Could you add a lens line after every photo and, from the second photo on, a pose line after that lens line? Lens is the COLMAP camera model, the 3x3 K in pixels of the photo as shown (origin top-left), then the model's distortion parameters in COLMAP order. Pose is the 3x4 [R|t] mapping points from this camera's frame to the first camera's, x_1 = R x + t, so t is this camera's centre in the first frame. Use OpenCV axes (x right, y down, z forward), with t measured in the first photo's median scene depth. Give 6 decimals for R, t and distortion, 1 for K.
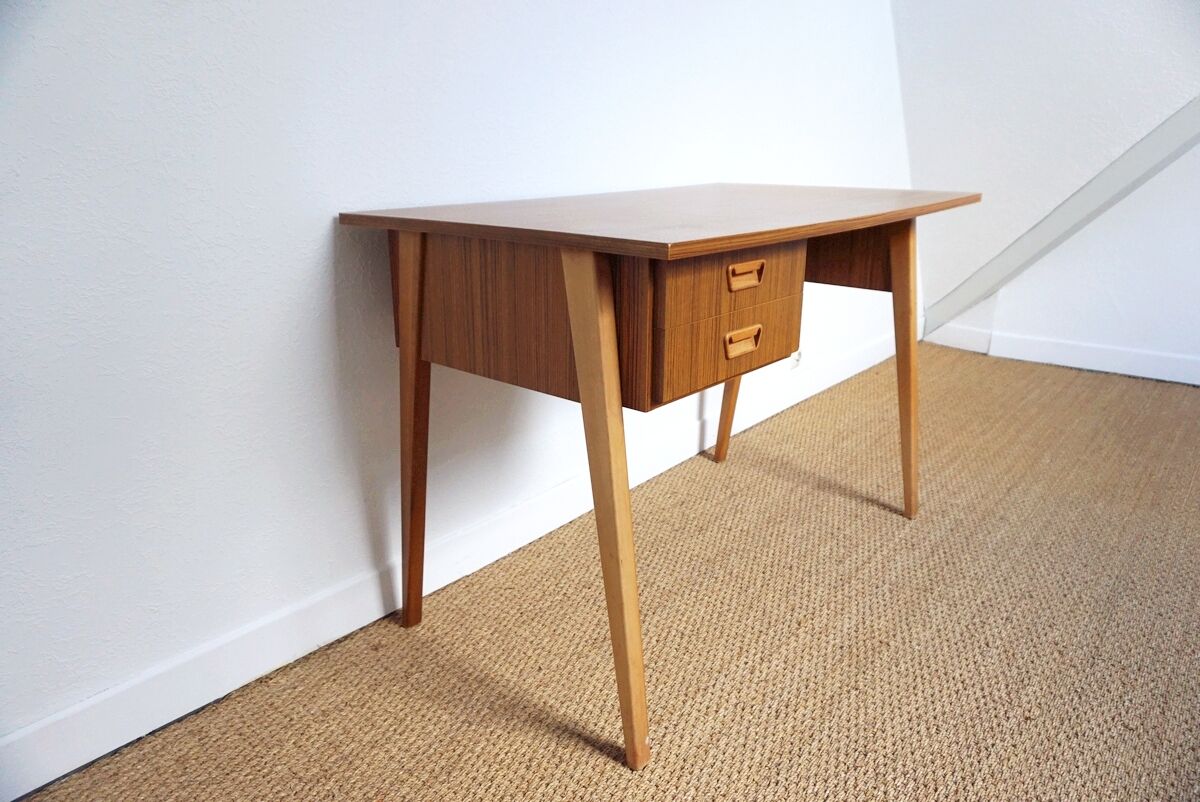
lens RADIAL K [[799.1, 0, 605.9], [0, 799.1, 405.3], [0, 0, 1]] dist [-0.039163, 0.024334]
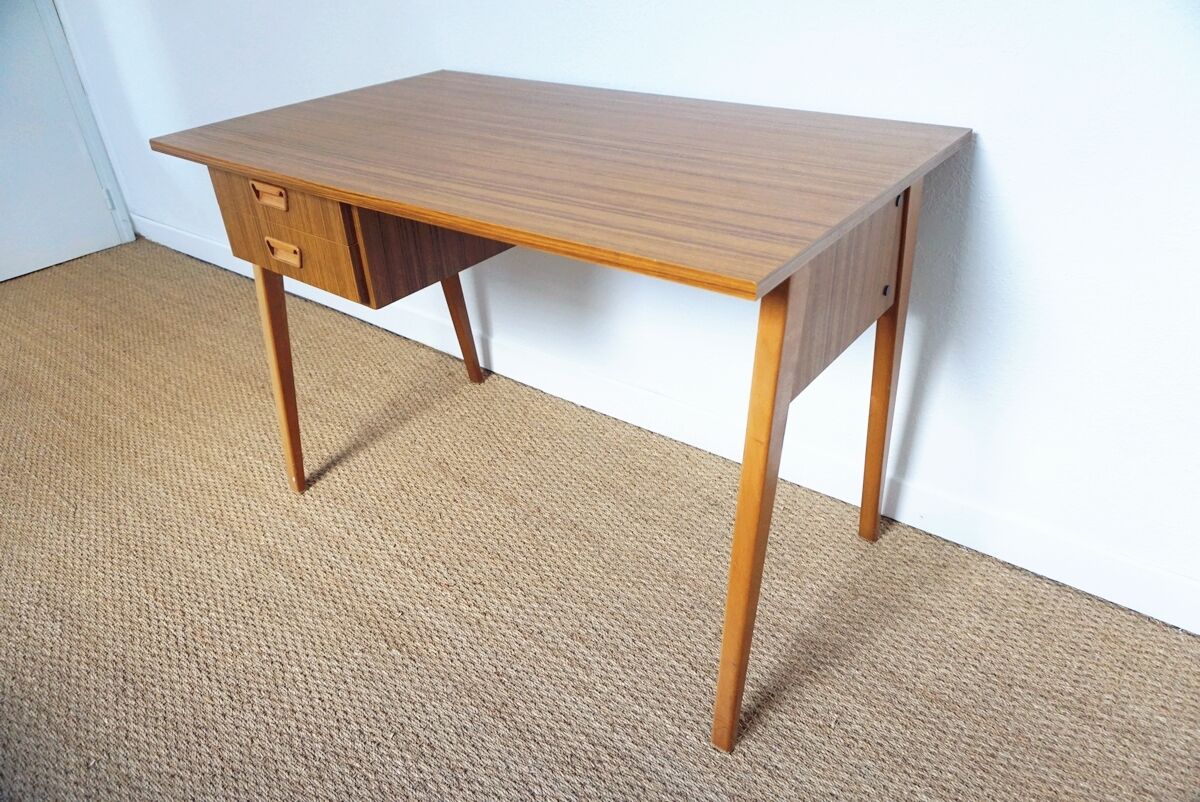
lens RADIAL K [[799.1, 0, 605.9], [0, 799.1, 405.3], [0, 0, 1]] dist [-0.039163, 0.024334]
pose [[0.060642, 0.537889, -0.840832, 0.956659], [-0.278239, 0.818102, 0.503281, -0.451319], [0.958596, 0.203432, 0.199273, 0.946438]]
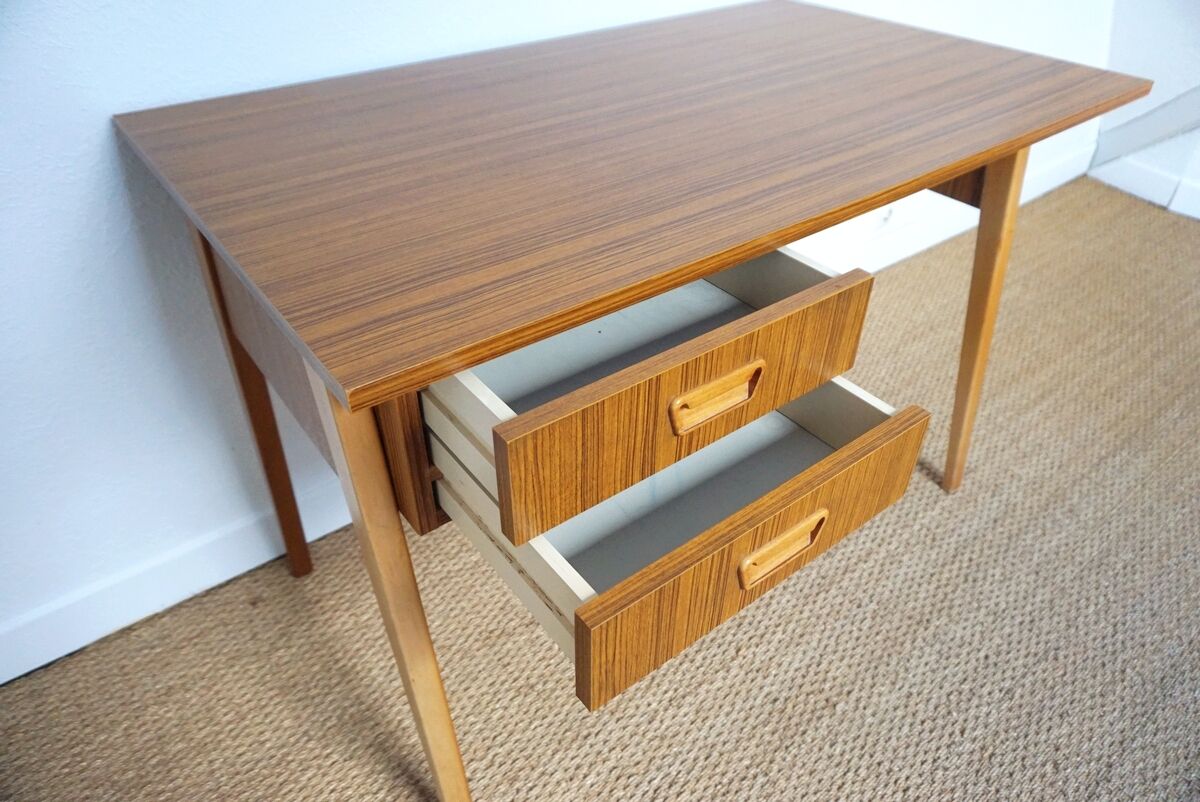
lens RADIAL K [[799.1, 0, 605.9], [0, 799.1, 405.3], [0, 0, 1]] dist [-0.039163, 0.024334]
pose [[0.979853, 0.132181, -0.149722, 0.198570], [-0.074814, 0.937993, 0.338485, -0.229335], [0.185180, -0.320464, 0.928984, 0.293795]]
